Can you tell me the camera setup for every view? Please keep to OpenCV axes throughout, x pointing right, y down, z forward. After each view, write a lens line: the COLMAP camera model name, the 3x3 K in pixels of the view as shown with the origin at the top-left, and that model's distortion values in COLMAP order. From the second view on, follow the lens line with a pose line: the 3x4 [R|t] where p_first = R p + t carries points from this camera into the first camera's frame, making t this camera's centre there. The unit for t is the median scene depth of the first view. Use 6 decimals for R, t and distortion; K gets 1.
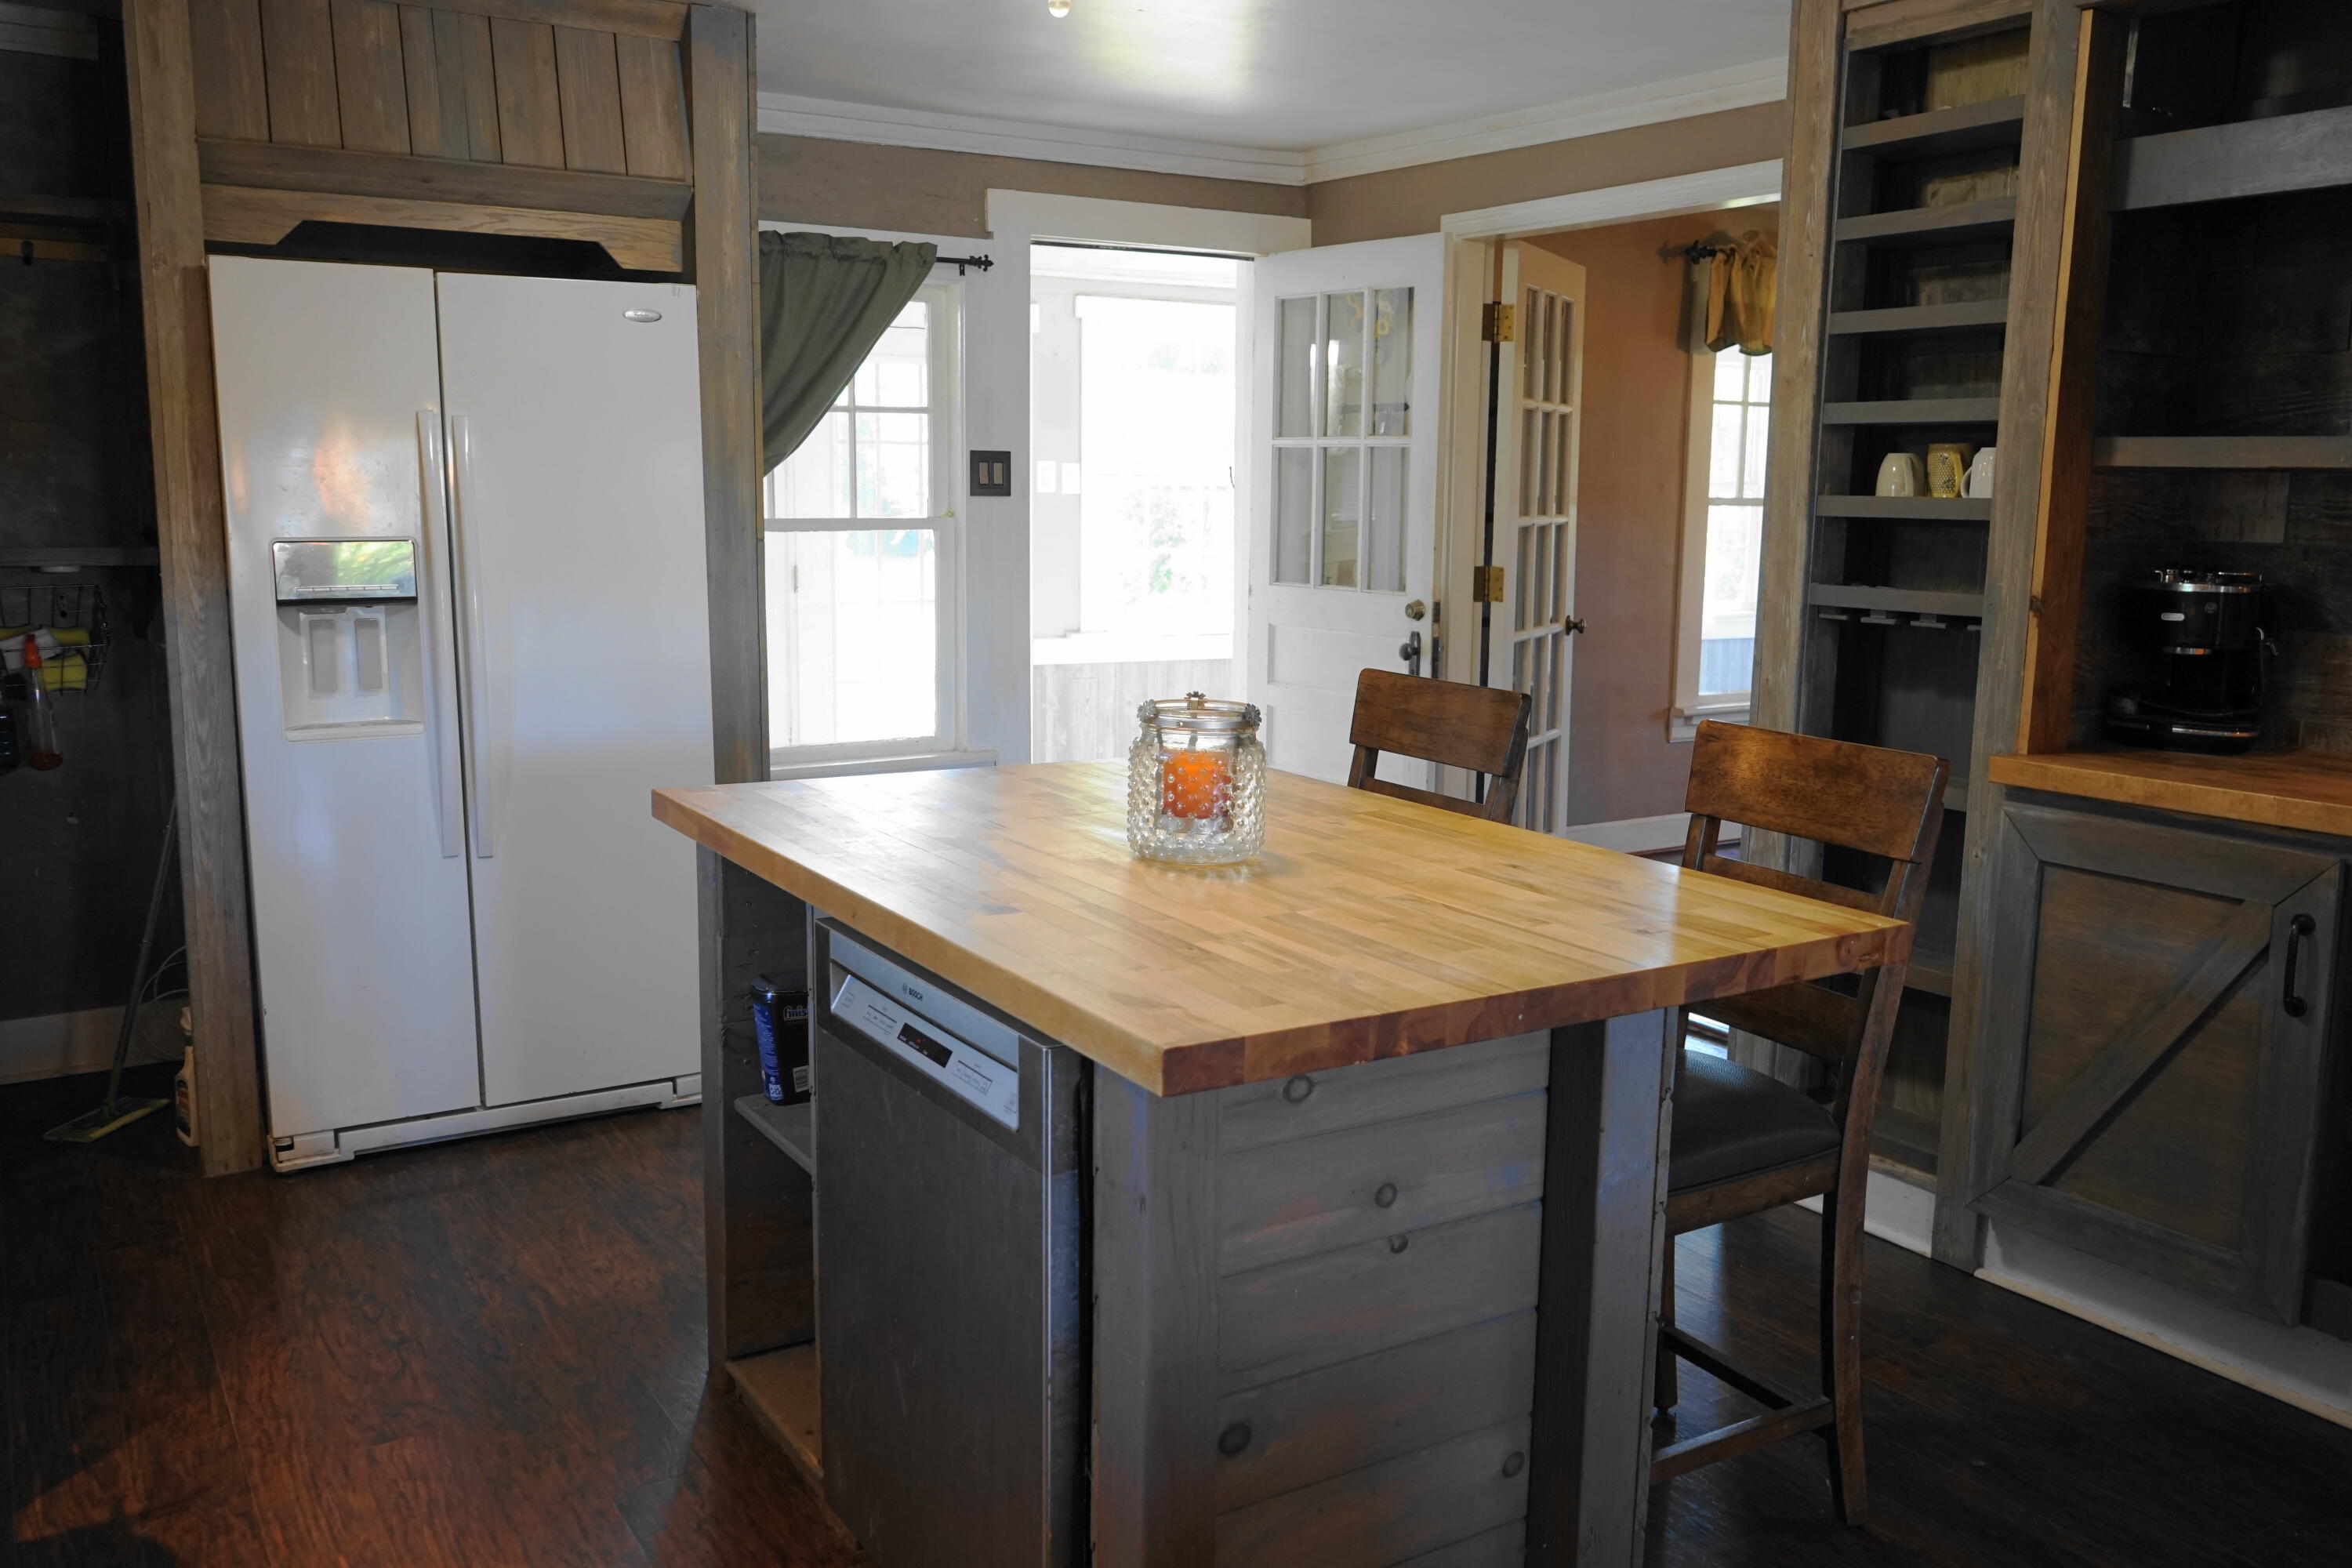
lens RADIAL K [[1877.9, 0, 1168.3], [0, 1877.9, 774.5], [0, 0, 1]] dist [-0.013195, 0.014779]
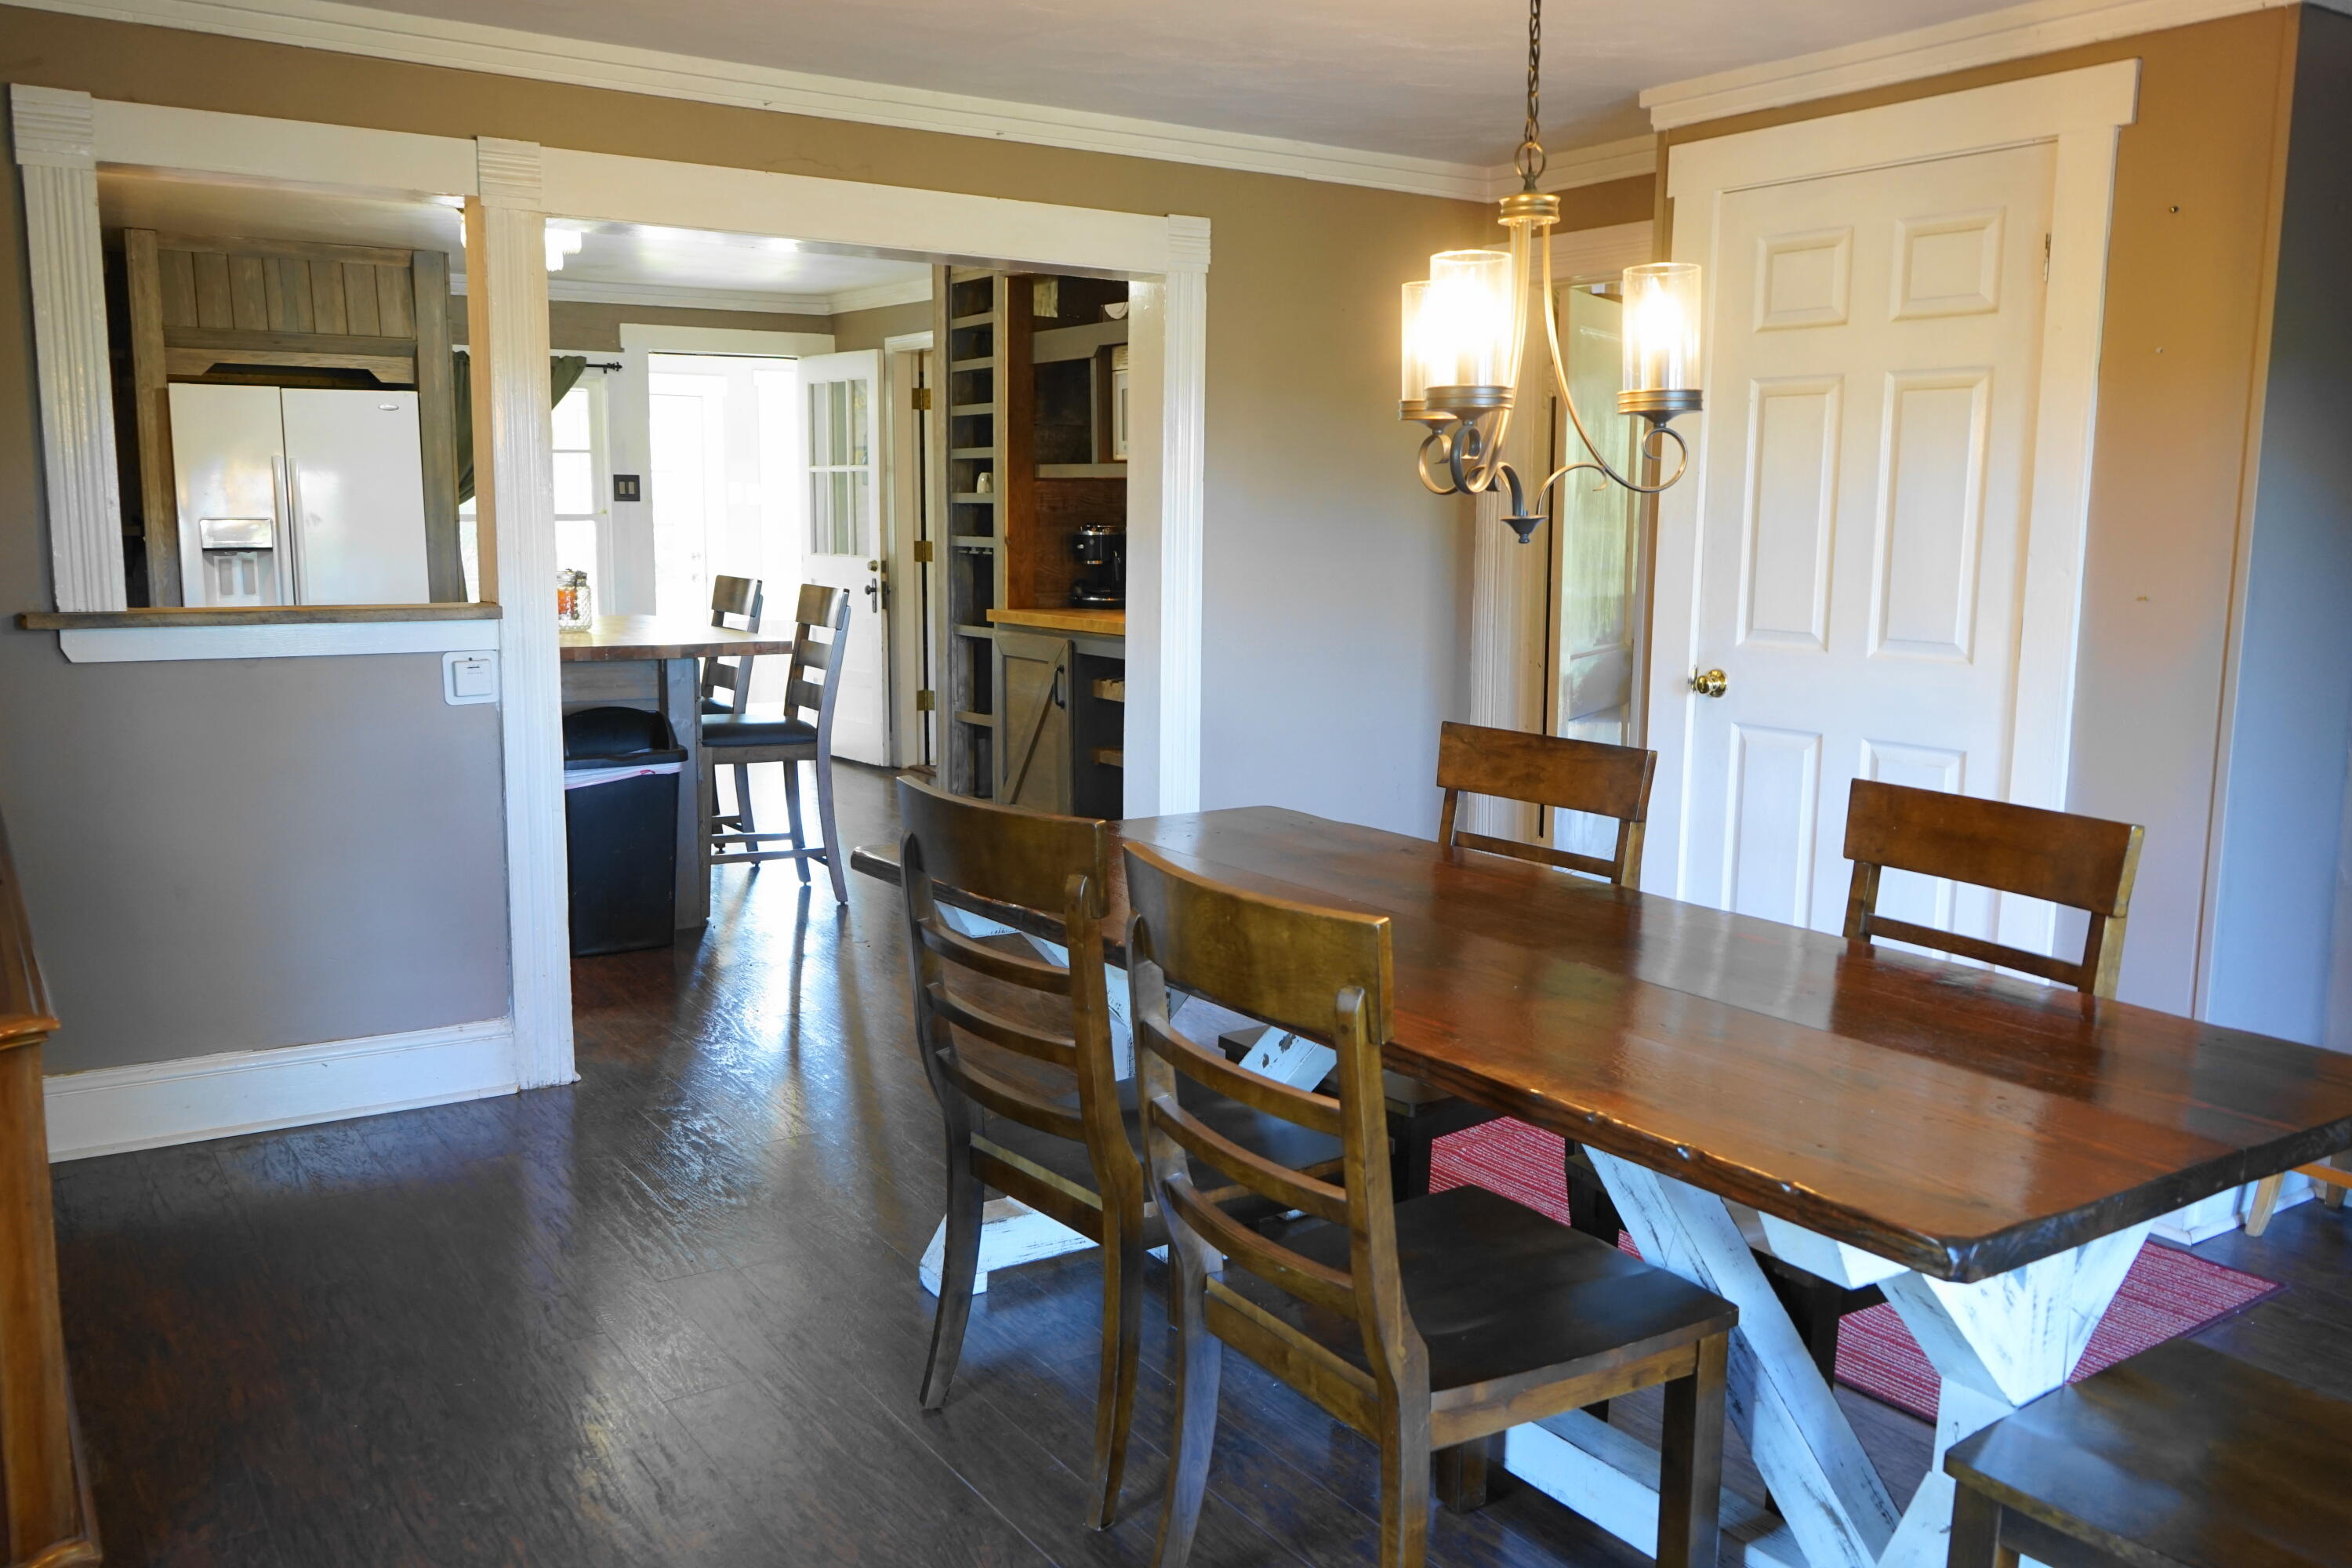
lens RADIAL K [[1877.9, 0, 1178.7], [0, 1877.9, 774.0], [0, 0, 1]] dist [-0.013195, 0.014779]
pose [[0.999379, -0.009461, 0.033940, 0.530950], [0.009920, 0.999861, -0.013396, 0.196027], [-0.033809, 0.013724, 0.999334, -1.104049]]
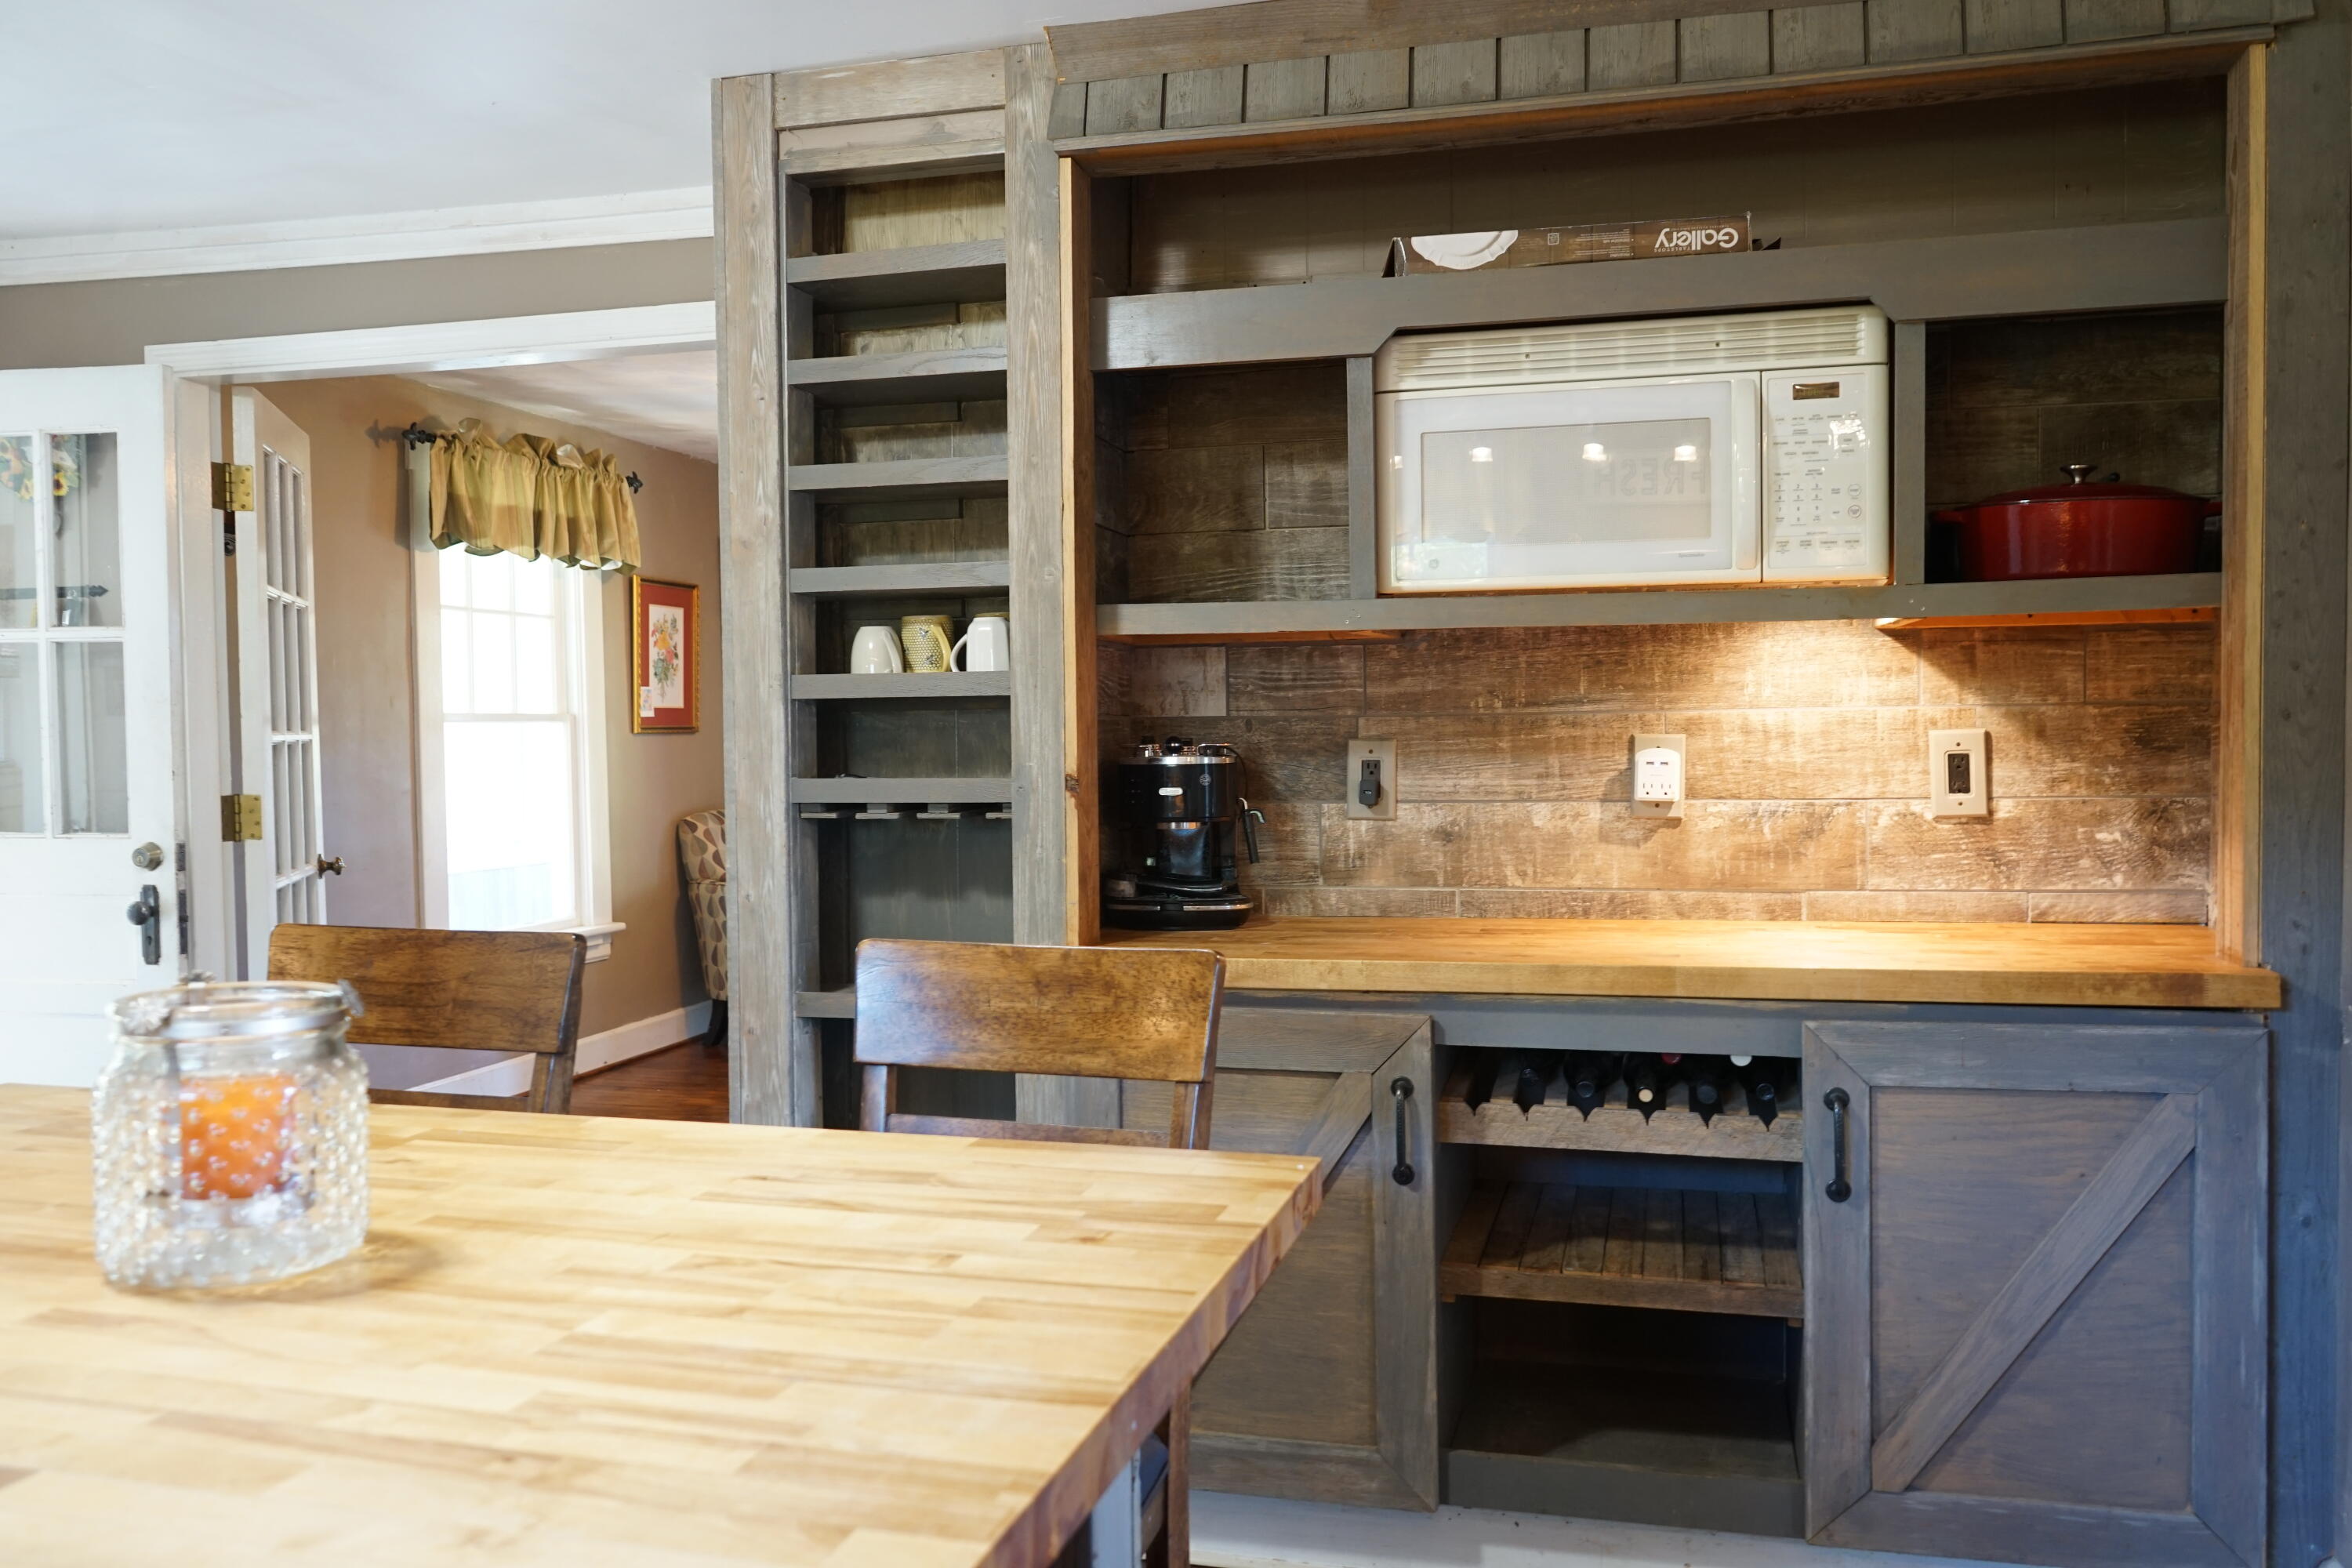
lens RADIAL K [[1877.9, 0, 1180.8], [0, 1877.9, 778.3], [0, 0, 1]] dist [-0.013195, 0.014779]
pose [[0.734699, -0.040962, 0.677155, -0.104966], [0.125188, 0.989219, -0.075987, -0.015458], [-0.666742, 0.140600, 0.731906, 0.266820]]
